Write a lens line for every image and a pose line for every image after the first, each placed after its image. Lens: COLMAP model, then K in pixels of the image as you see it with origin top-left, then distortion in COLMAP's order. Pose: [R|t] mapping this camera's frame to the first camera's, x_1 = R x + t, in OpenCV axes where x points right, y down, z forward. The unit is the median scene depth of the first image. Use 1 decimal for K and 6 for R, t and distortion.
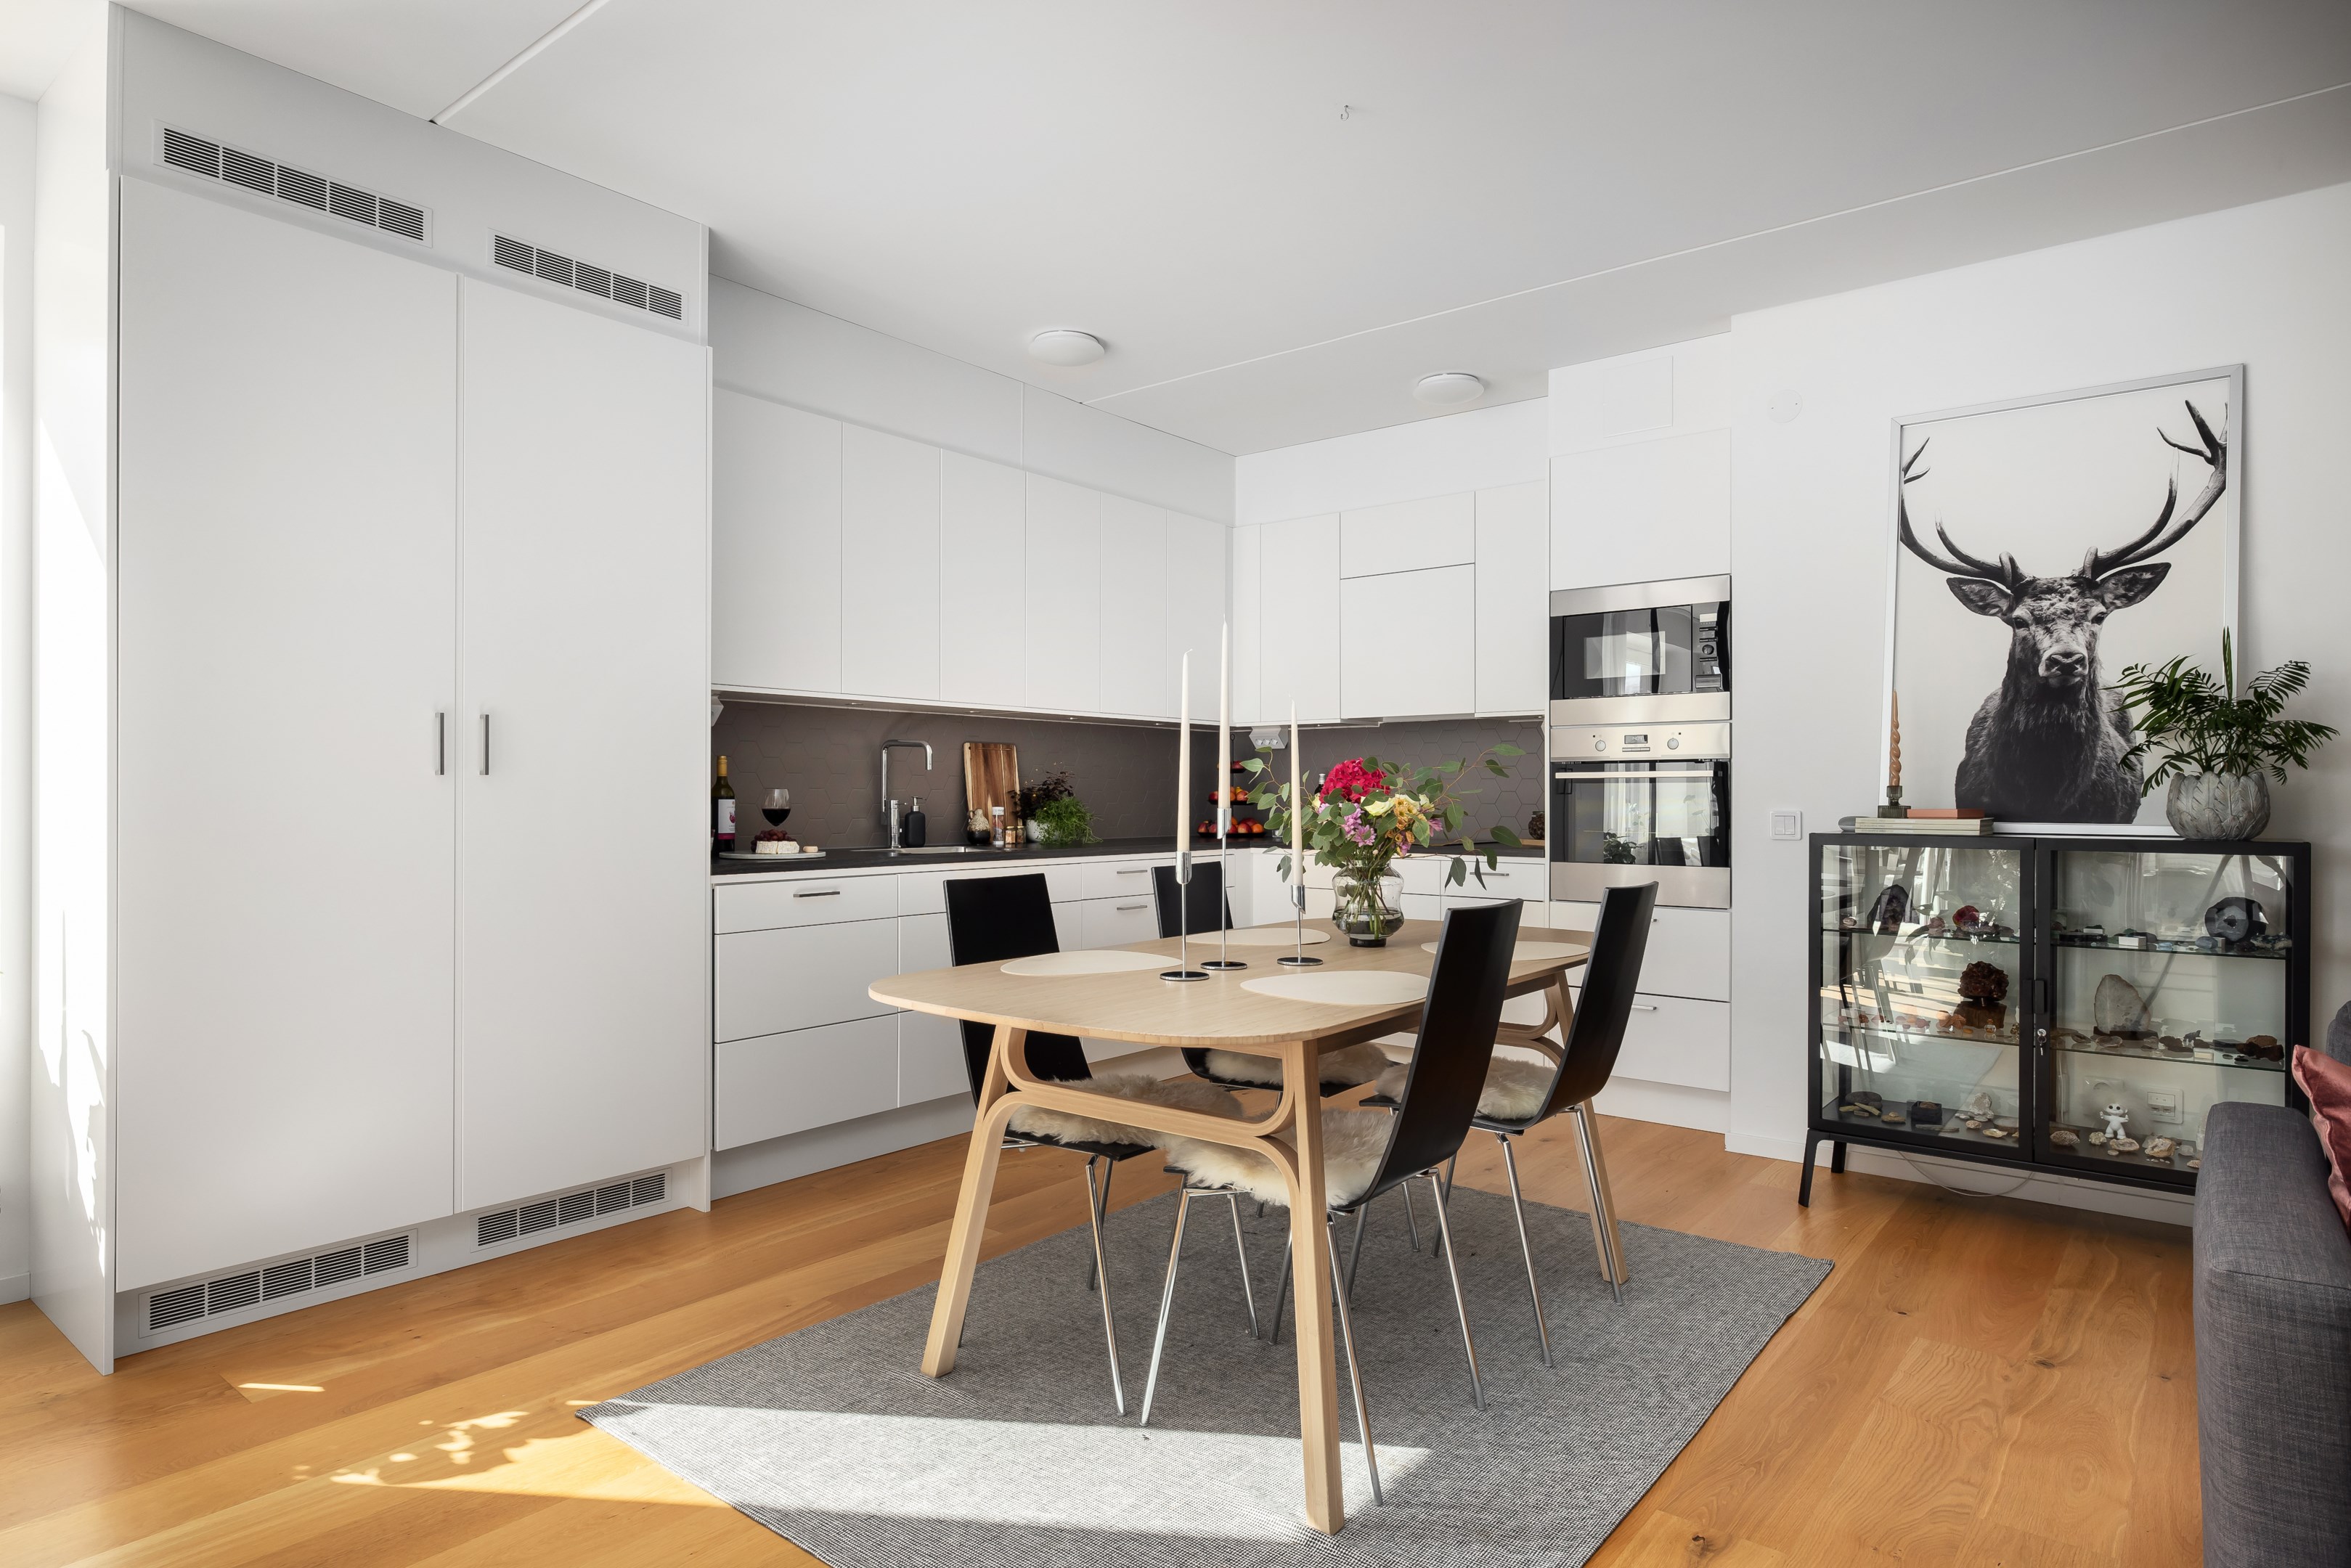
lens RADIAL K [[1303.7, 0, 1175.5], [0, 1303.7, 784.0], [0, 0, 1]] dist [-0.000015, -0.000197]
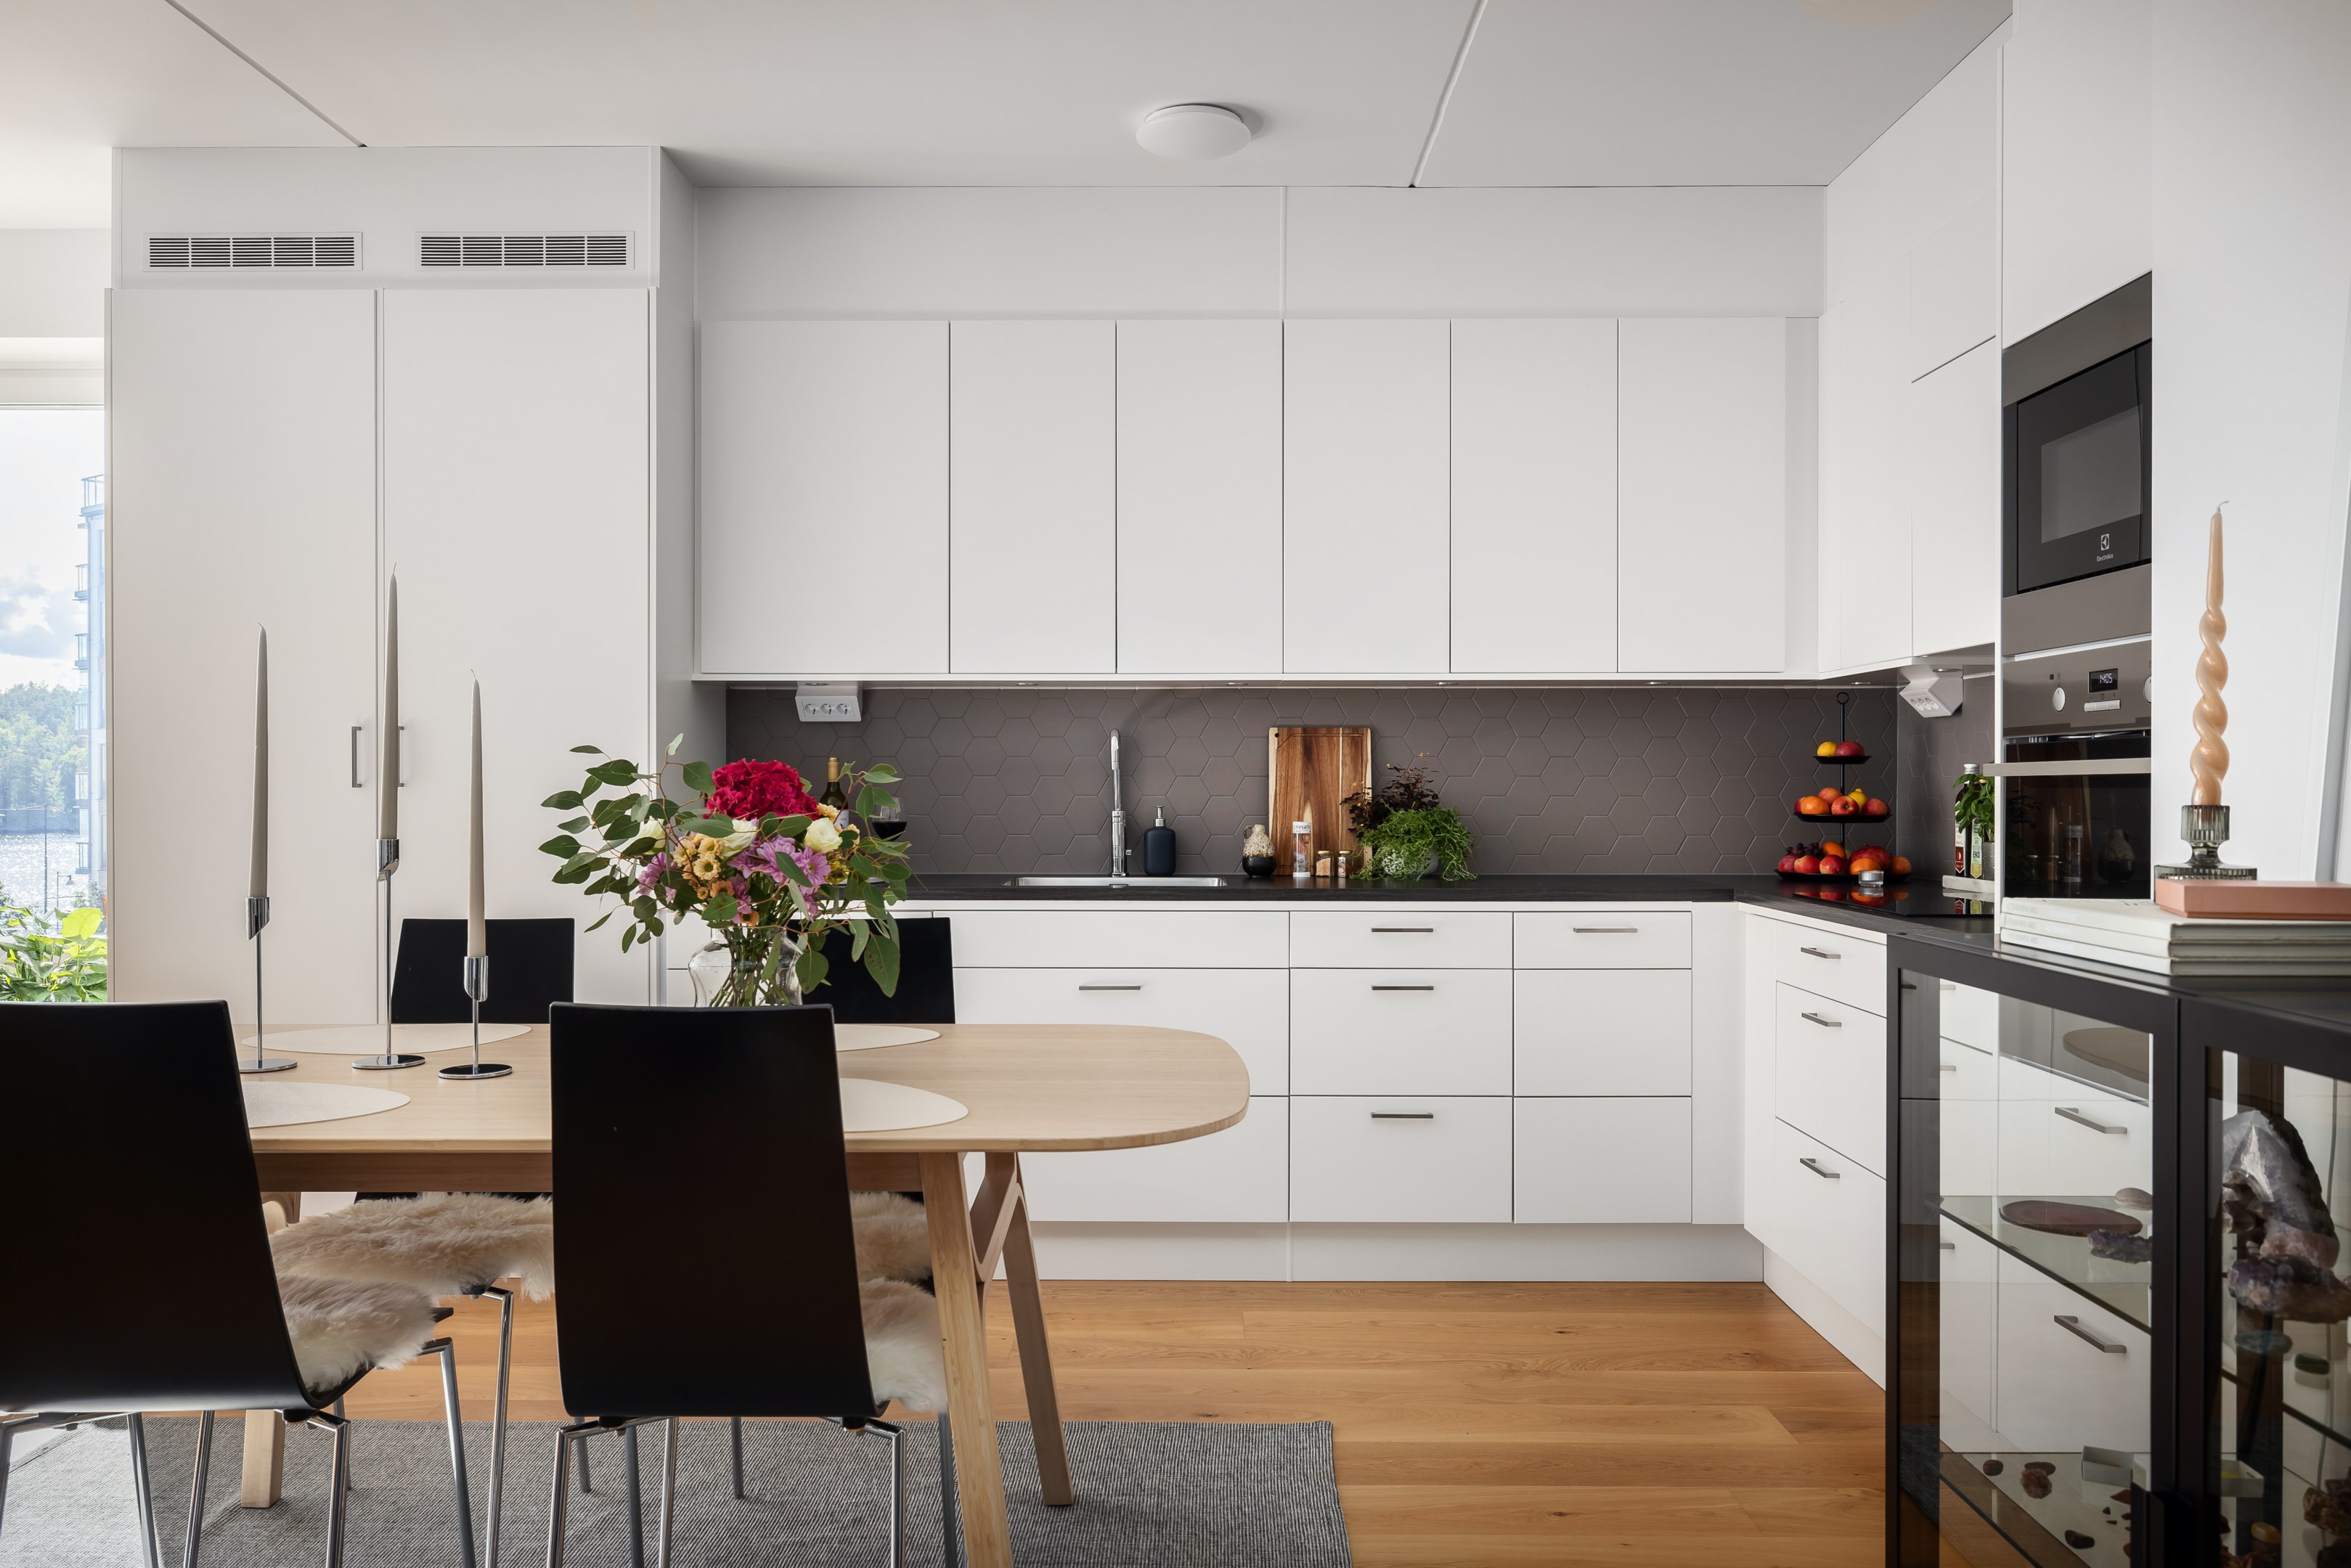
lens RADIAL K [[1674.4, 0, 1175.5], [0, 1674.4, 784.0], [0, 0, 1]] dist [0.010623, 0.002536]
pose [[0.612107, -0.006499, -0.790749, 0.695159], [0.006842, 0.999972, -0.002922, 0.000558], [0.790746, -0.003622, 0.612134, 0.560625]]
